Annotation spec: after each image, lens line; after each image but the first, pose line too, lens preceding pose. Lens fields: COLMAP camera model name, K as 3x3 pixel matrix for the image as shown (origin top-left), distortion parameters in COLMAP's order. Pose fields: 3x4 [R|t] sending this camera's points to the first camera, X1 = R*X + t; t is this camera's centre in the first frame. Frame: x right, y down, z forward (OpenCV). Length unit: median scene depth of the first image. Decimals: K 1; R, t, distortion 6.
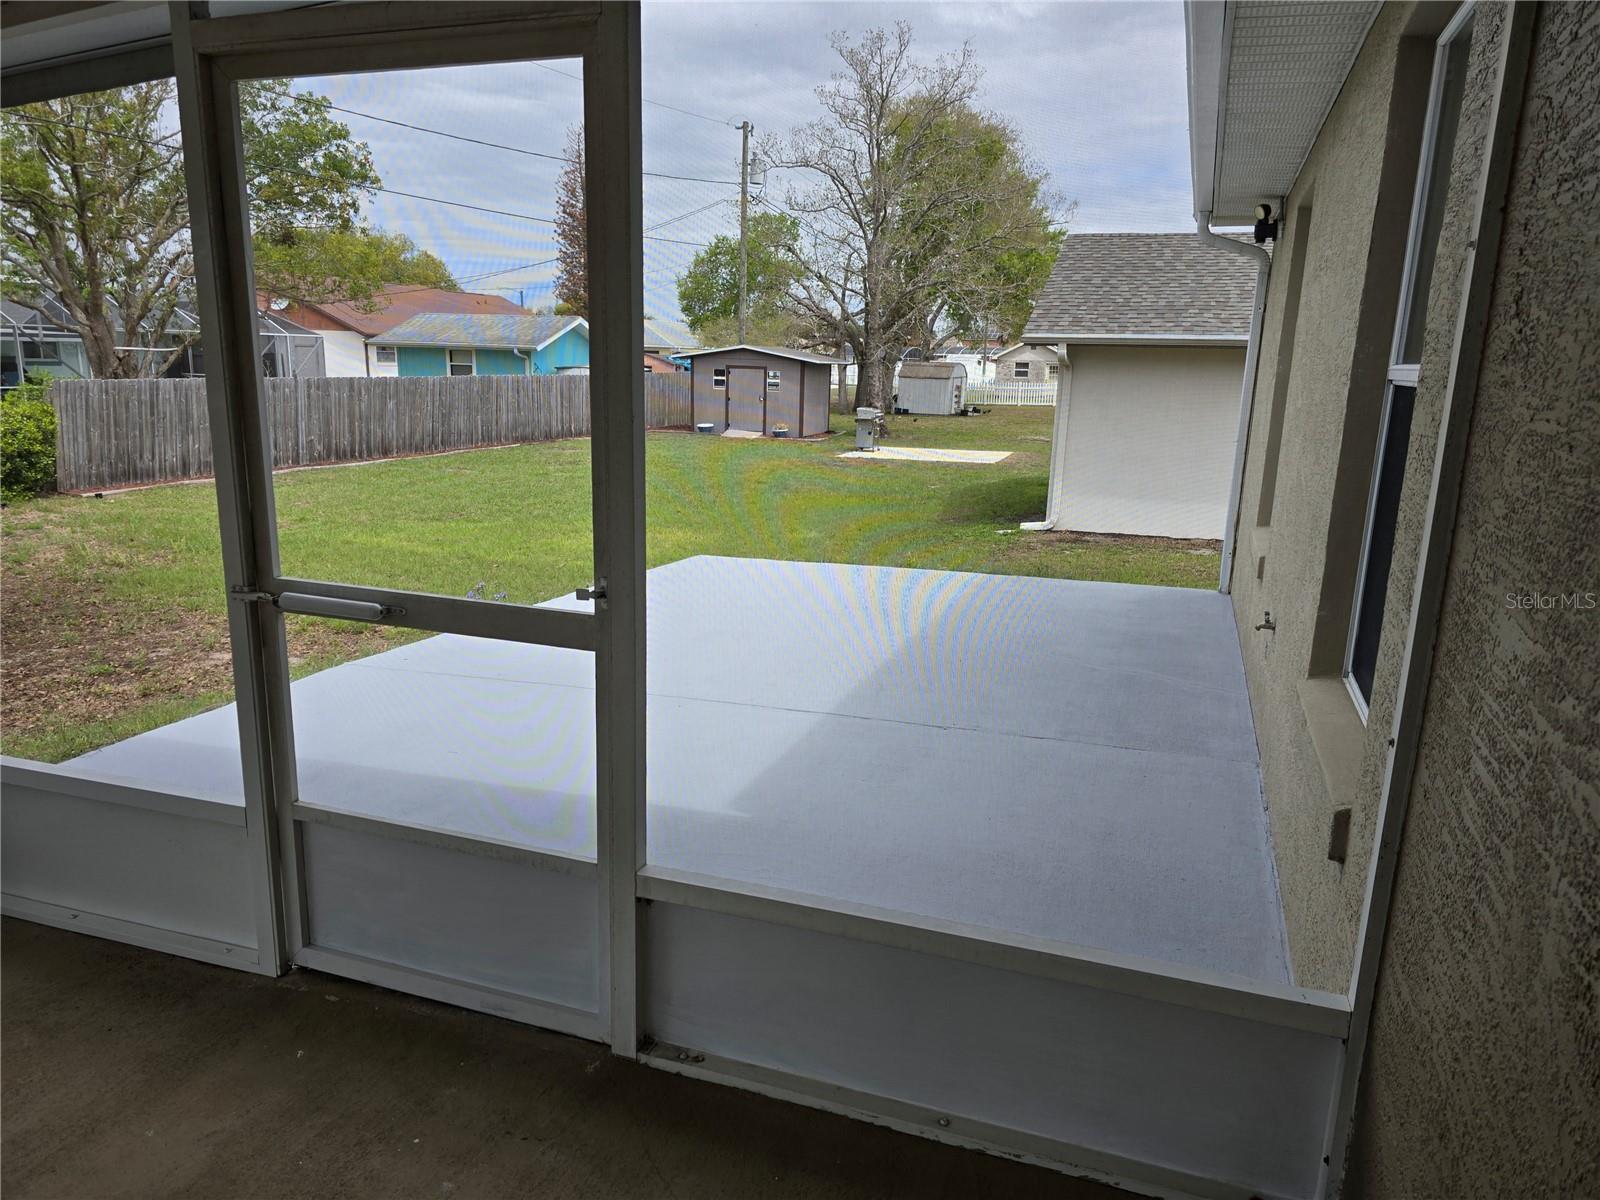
lens RADIAL K [[1061.5, 0, 800.0], [0, 1061.5, 600.0], [0, 0, 1]] dist [0.071319, -0.068331]
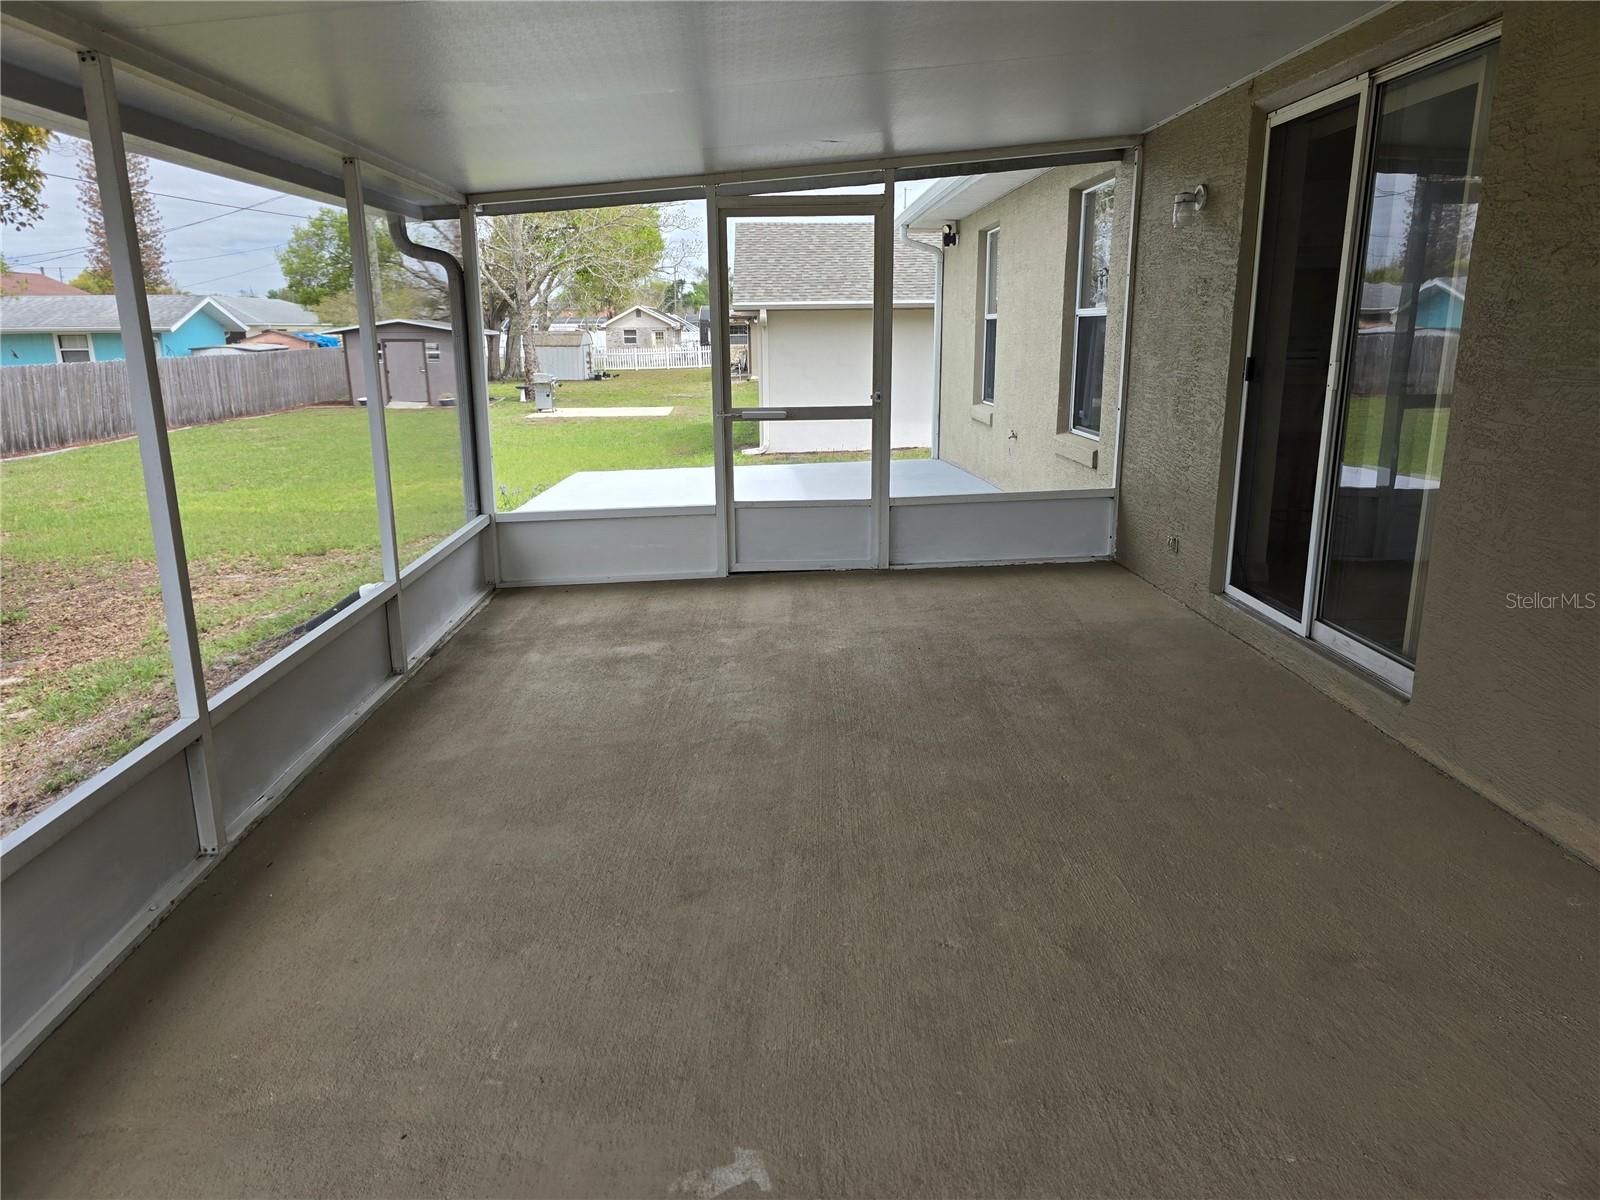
lens RADIAL K [[1061.5, 0, 800.0], [0, 1061.5, 600.0], [0, 0, 1]] dist [0.071319, -0.068331]
pose [[0.924532, -0.128758, 0.358694, -0.134252], [0.118986, 0.991672, 0.049290, 0.033747], [-0.362053, -0.002890, 0.932153, -0.146121]]
